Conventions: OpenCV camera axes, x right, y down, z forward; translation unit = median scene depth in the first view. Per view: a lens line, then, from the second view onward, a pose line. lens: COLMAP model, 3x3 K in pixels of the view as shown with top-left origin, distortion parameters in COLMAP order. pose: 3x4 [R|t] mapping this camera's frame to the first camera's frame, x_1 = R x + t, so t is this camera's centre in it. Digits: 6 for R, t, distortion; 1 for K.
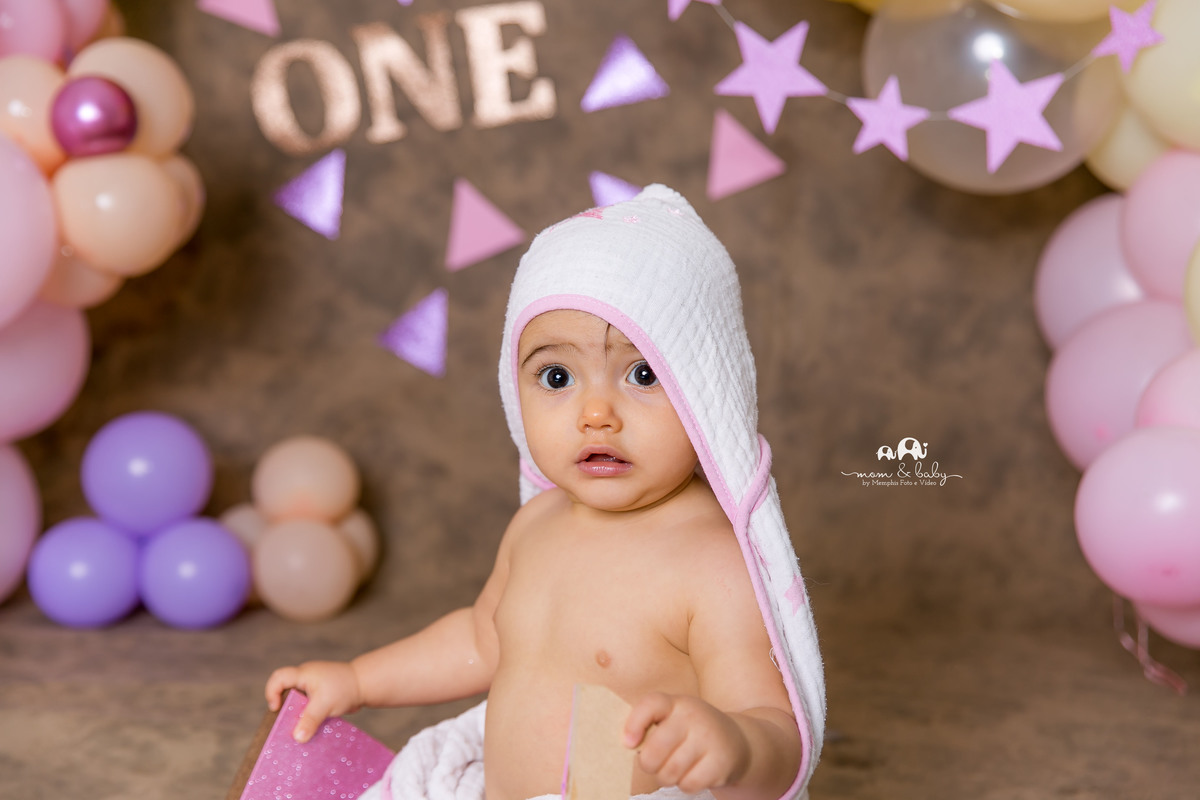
lens RADIAL K [[1950.8, 0, 595.6], [0, 1950.8, 401.8], [0, 0, 1]] dist [0.060440, 0.000000]
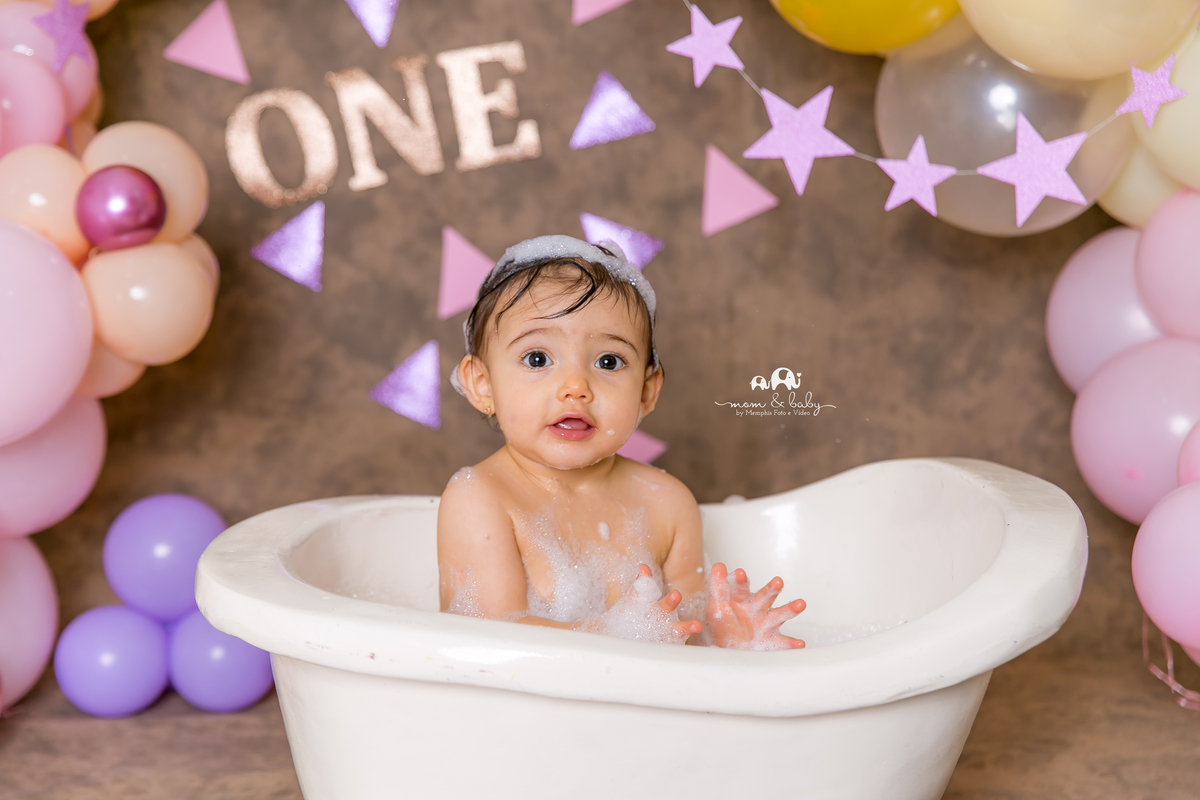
lens RADIAL K [[2169.9, 0, 598.4], [0, 2169.9, 397.7], [0, 0, 1]] dist [0.021320, 0.000000]
pose [[0.995775, -0.049465, 0.077371, -0.083467], [0.048090, 0.998652, 0.019538, -0.046821], [-0.078233, -0.015734, 0.996811, -0.085594]]
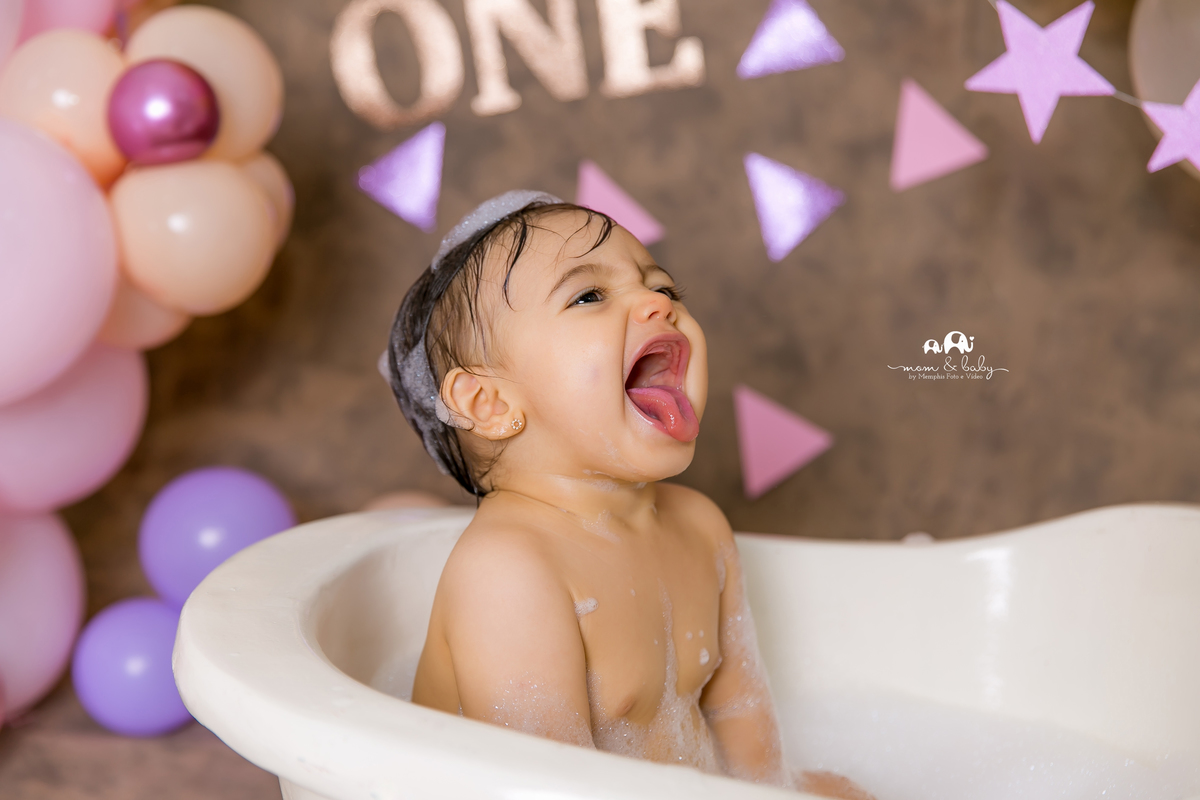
lens RADIAL K [[2029.9, 0, 592.6], [0, 2029.9, 403.3], [0, 0, 1]] dist [0.031387, 0.000000]
pose [[0.999940, 0.010948, -0.000135, -0.066504], [-0.010925, 0.998468, 0.054237, -0.059804], [0.000729, -0.054232, 0.998528, 0.149128]]
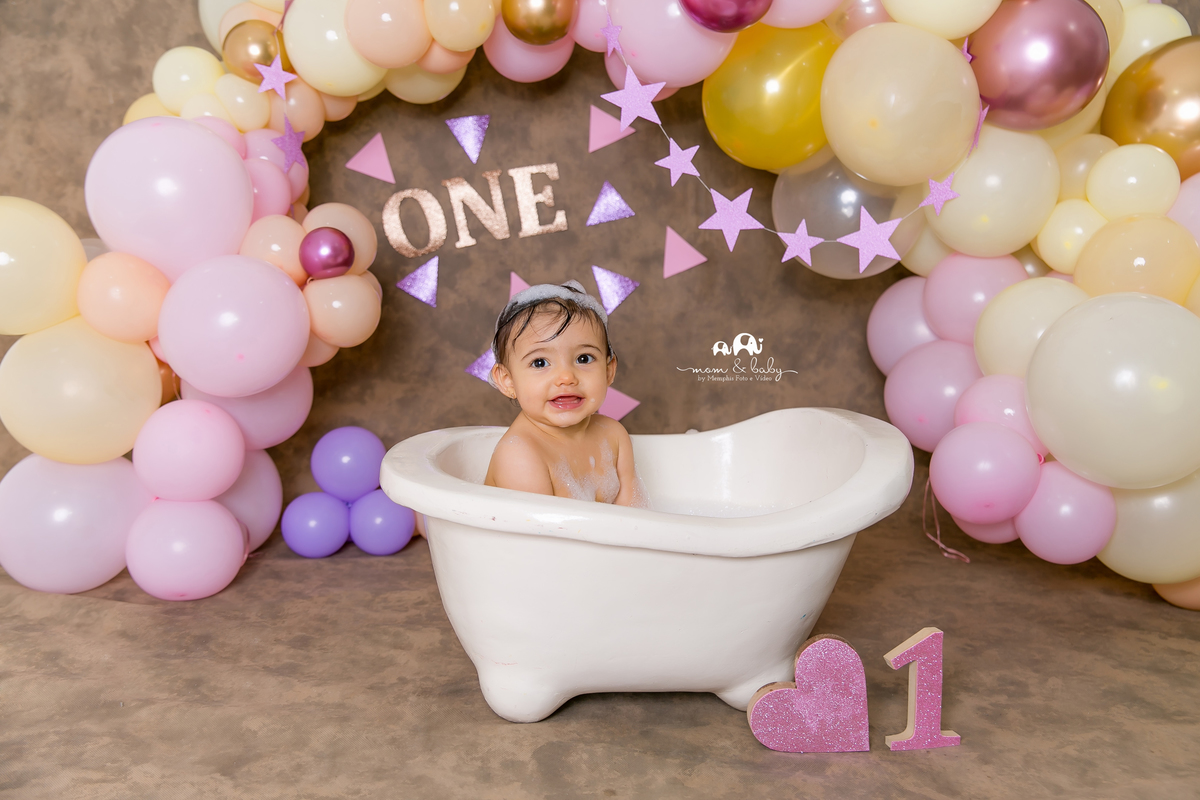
lens RADIAL K [[1245.4, 0, 603.8], [0, 1245.4, 397.1], [0, 0, 1]] dist [0.049828, 0.000000]
pose [[0.993274, -0.038257, 0.109282, -0.113462], [0.034979, 0.998883, 0.031757, -0.038928], [-0.110375, -0.027720, 0.993503, -0.056401]]
